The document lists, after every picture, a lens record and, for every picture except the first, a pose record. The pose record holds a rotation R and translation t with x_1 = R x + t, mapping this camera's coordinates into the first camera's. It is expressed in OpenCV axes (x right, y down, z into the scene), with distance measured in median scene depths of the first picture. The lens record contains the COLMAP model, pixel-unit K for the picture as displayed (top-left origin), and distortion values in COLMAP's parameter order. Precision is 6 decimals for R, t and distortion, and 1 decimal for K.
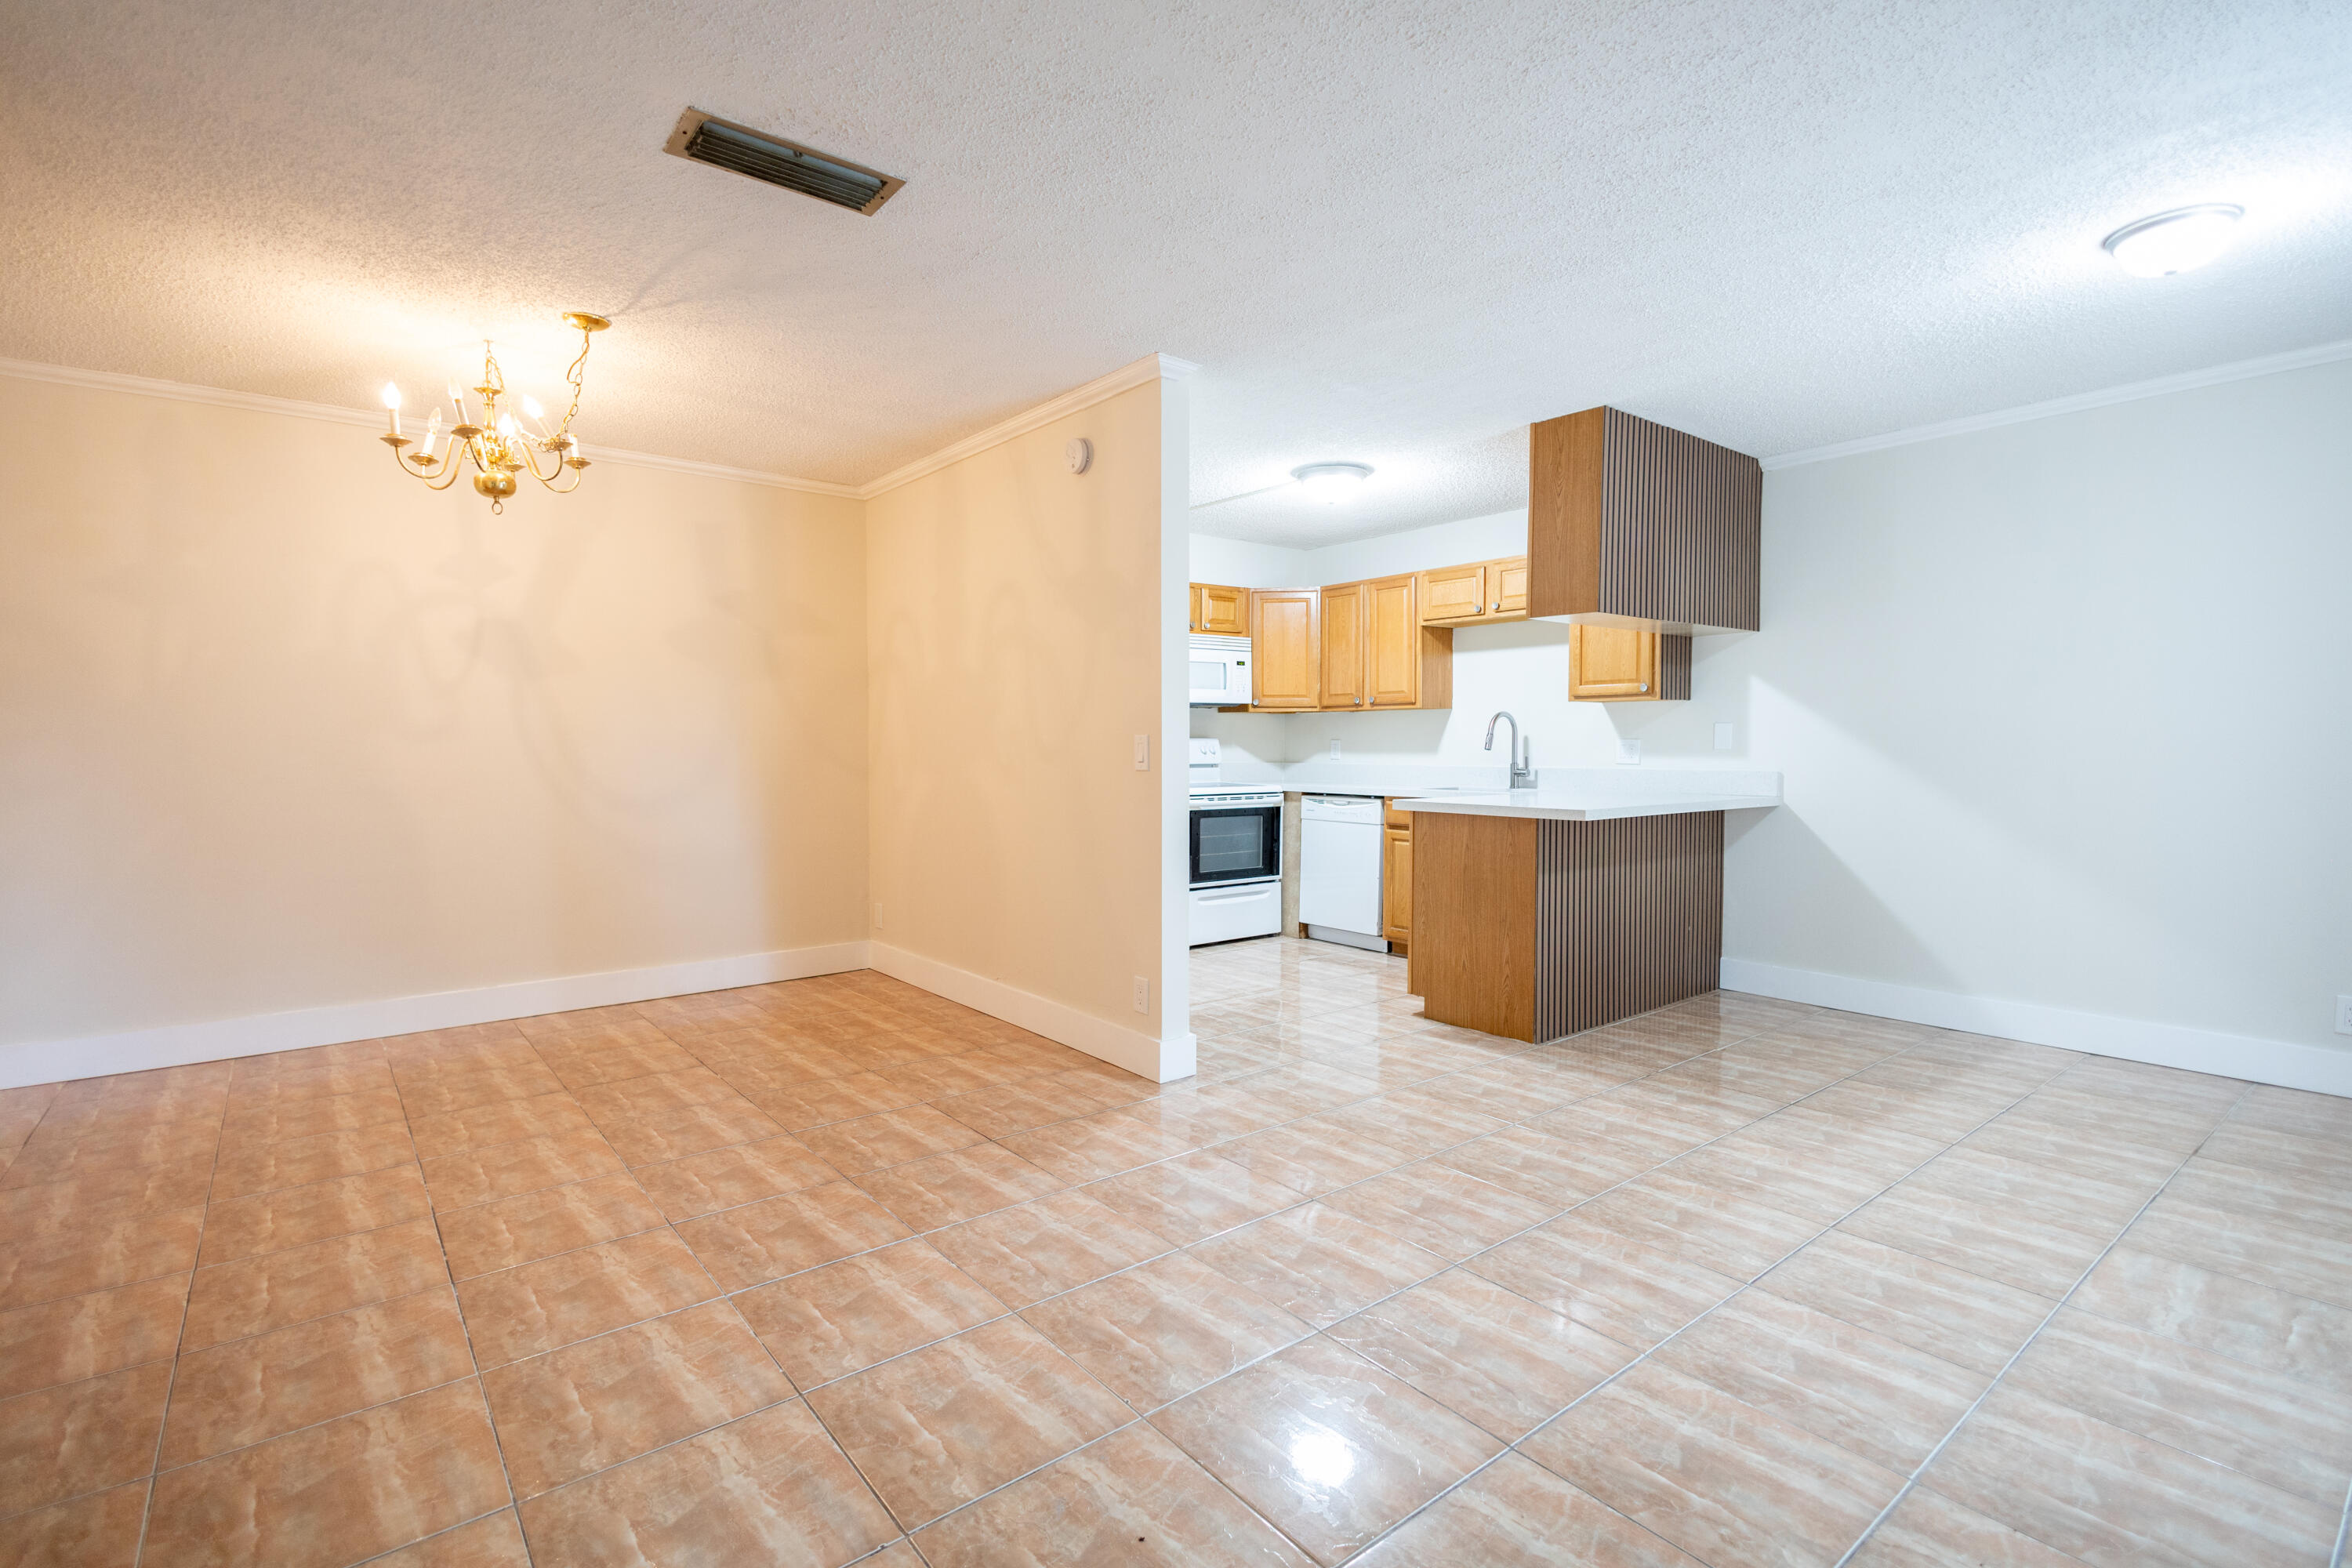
lens RADIAL K [[1087.1, 0, 1176.0], [0, 1087.1, 784.0], [0, 0, 1]] dist [0.010804, -0.001338]
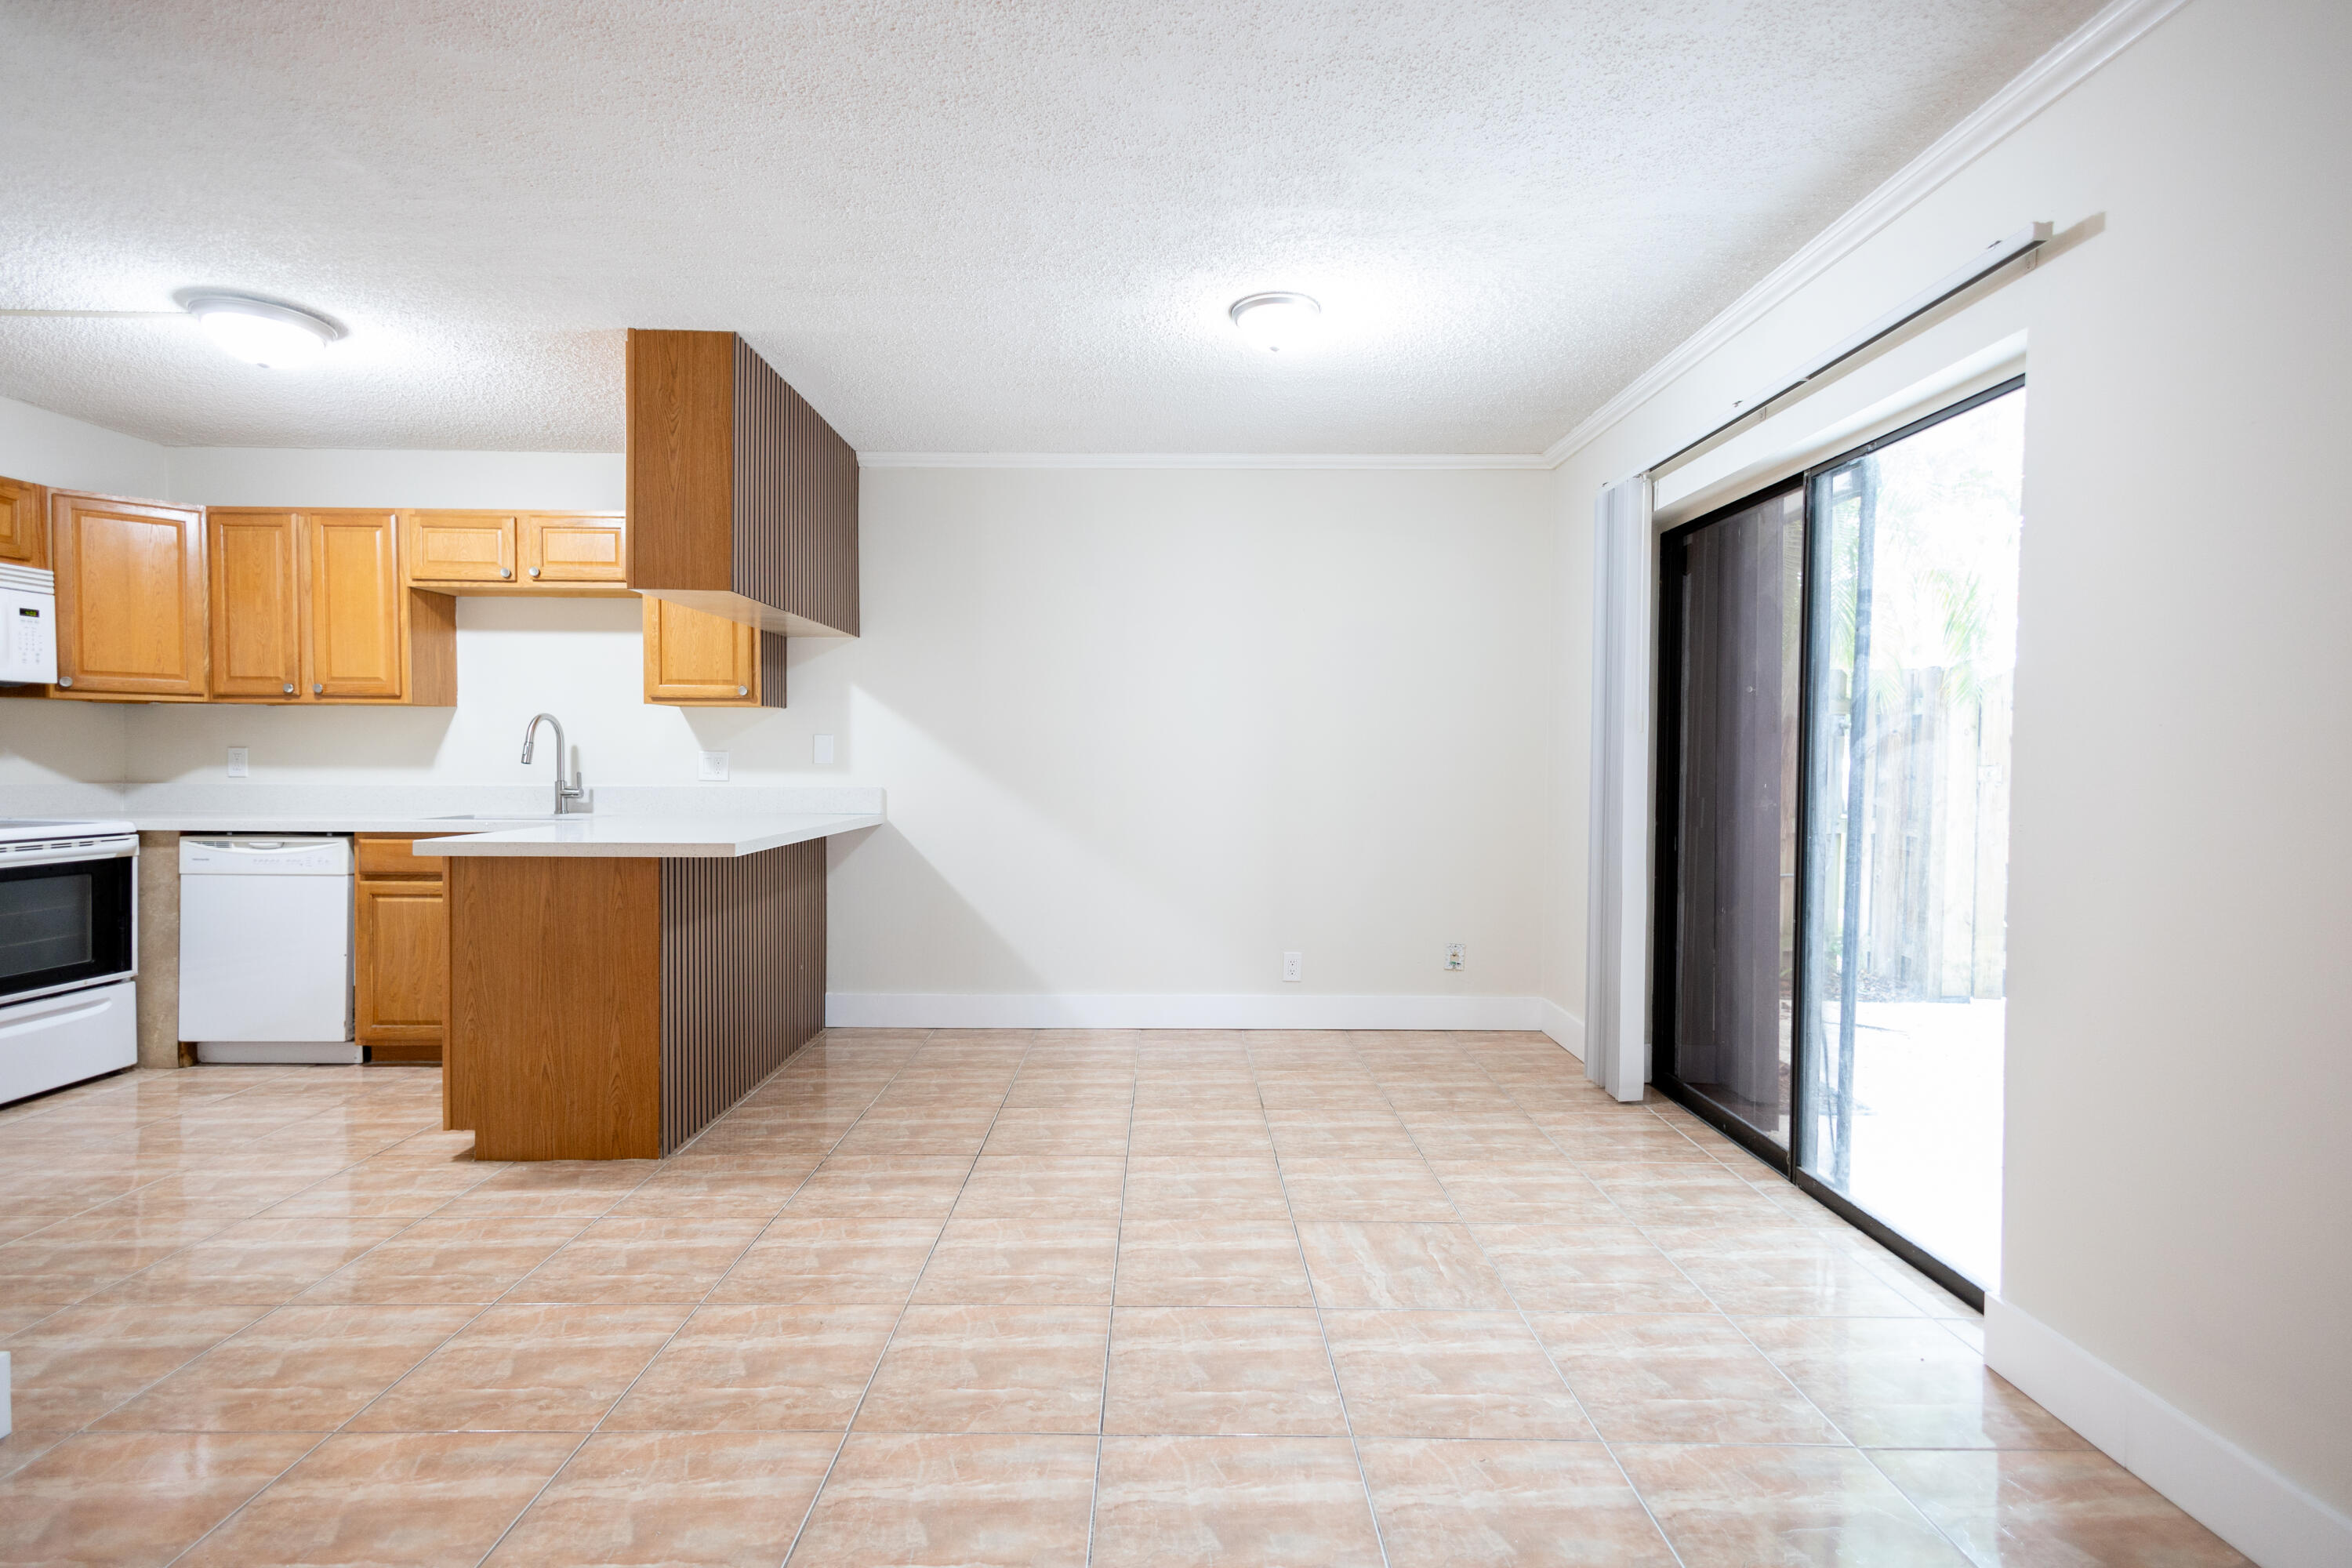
lens RADIAL K [[1087.1, 0, 1176.0], [0, 1087.1, 784.0], [0, 0, 1]] dist [0.010804, -0.001338]
pose [[0.618034, -0.014042, 0.786026, -0.028188], [0.022203, 0.999753, 0.000402, -0.008279], [-0.785838, 0.017203, 0.618193, 0.197236]]
